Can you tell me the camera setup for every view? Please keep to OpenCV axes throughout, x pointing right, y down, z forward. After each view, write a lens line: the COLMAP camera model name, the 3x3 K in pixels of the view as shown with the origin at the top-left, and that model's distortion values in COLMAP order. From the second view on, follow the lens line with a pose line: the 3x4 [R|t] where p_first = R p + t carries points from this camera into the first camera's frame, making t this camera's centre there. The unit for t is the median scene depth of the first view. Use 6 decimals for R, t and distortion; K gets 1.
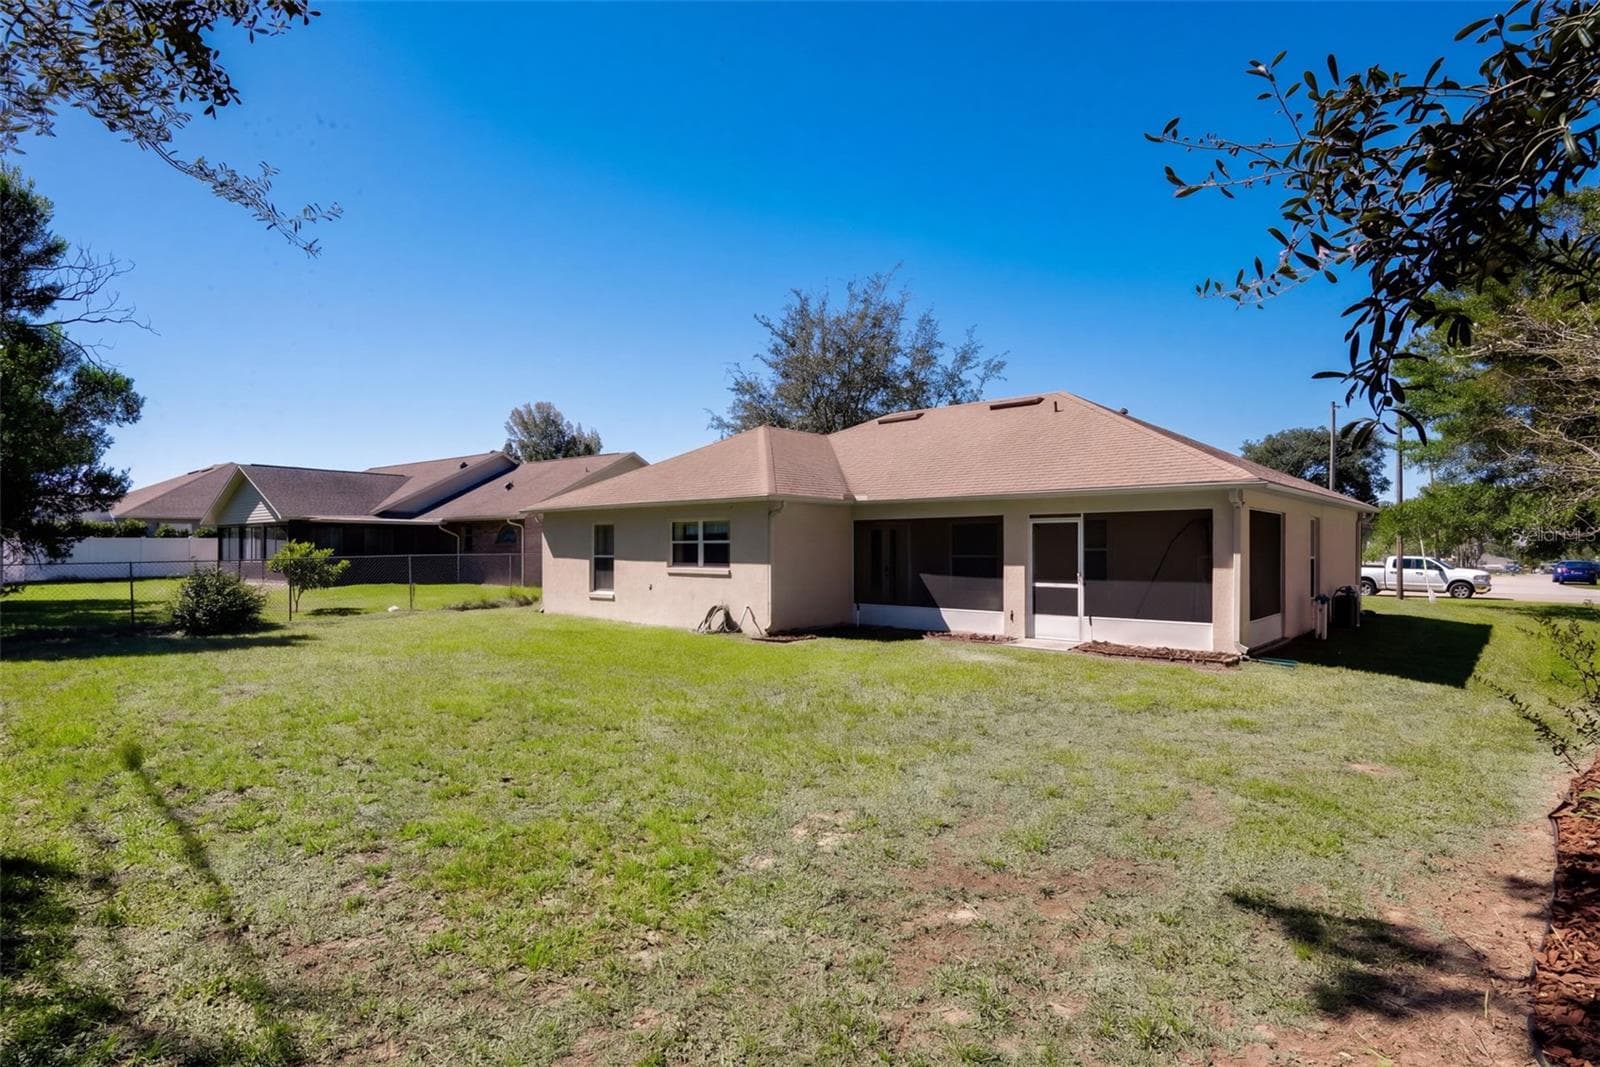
lens RADIAL K [[797.6, 0, 799.2], [0, 797.6, 548.8], [0, 0, 1]] dist [-0.051436, -0.000552]
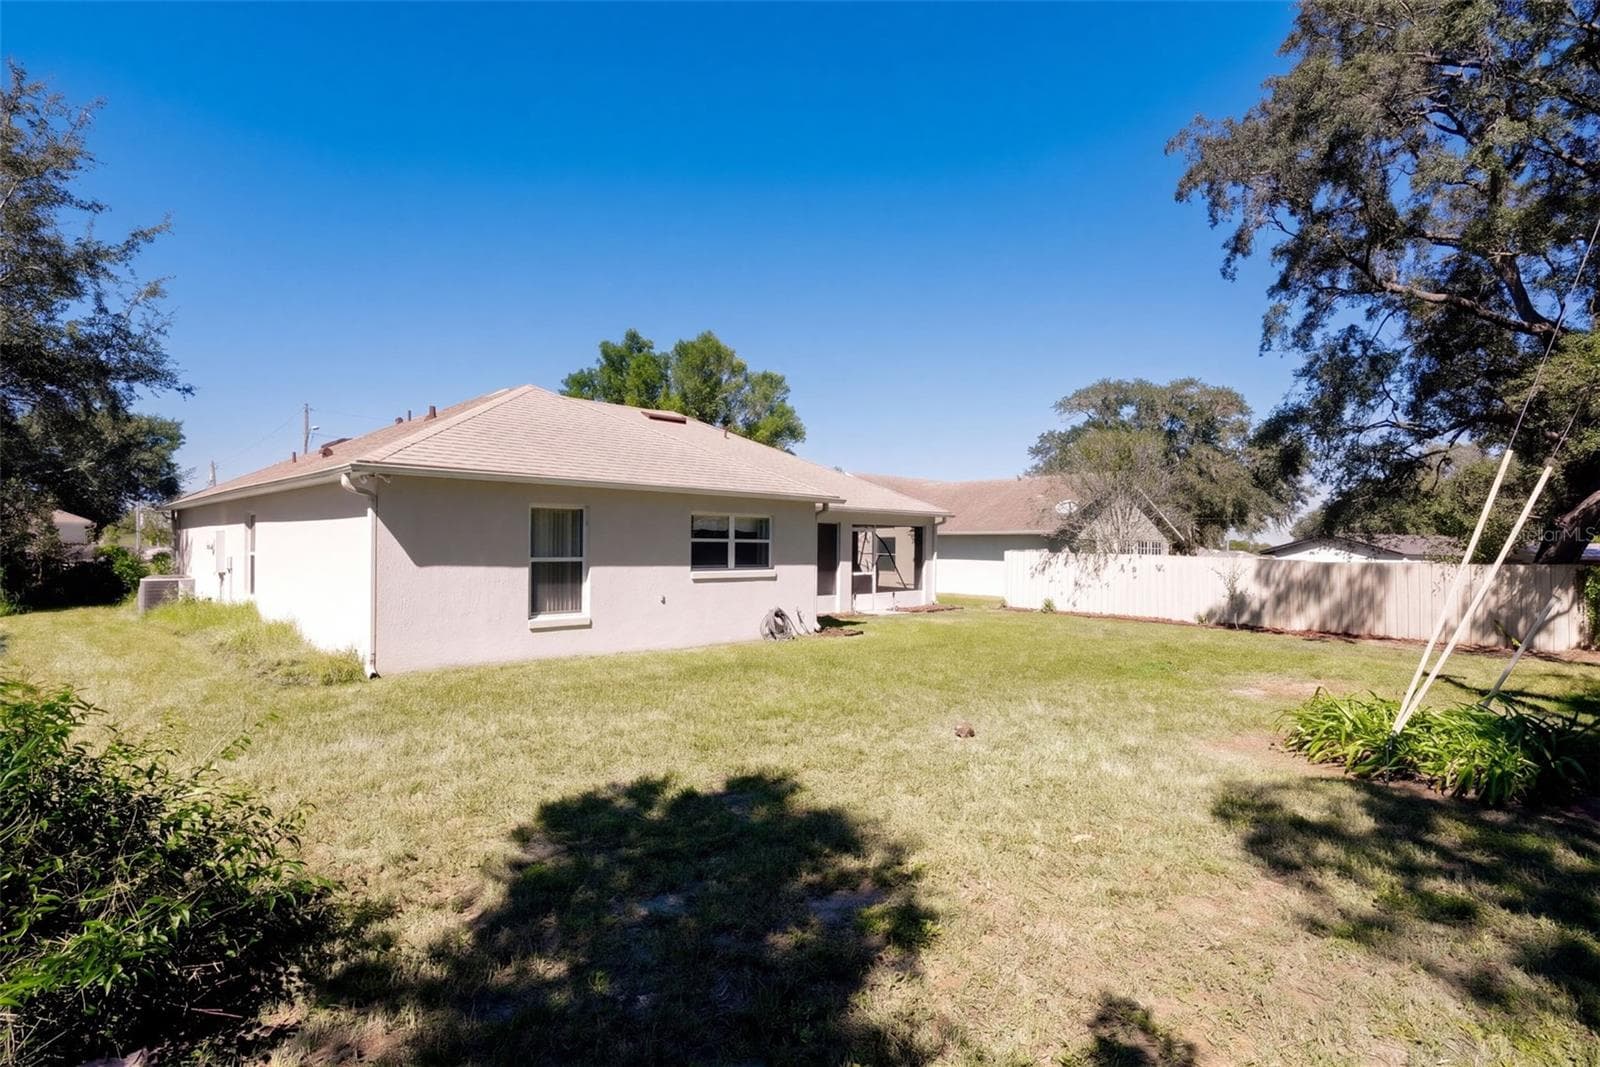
lens RADIAL K [[797.6, 0, 799.2], [0, 797.6, 548.8], [0, 0, 1]] dist [-0.051436, -0.000552]
pose [[0.076233, -0.008399, 0.997055, -0.974818], [-0.013024, 0.999871, 0.009419, -0.009187], [-0.997005, -0.013704, 0.076114, 0.861766]]
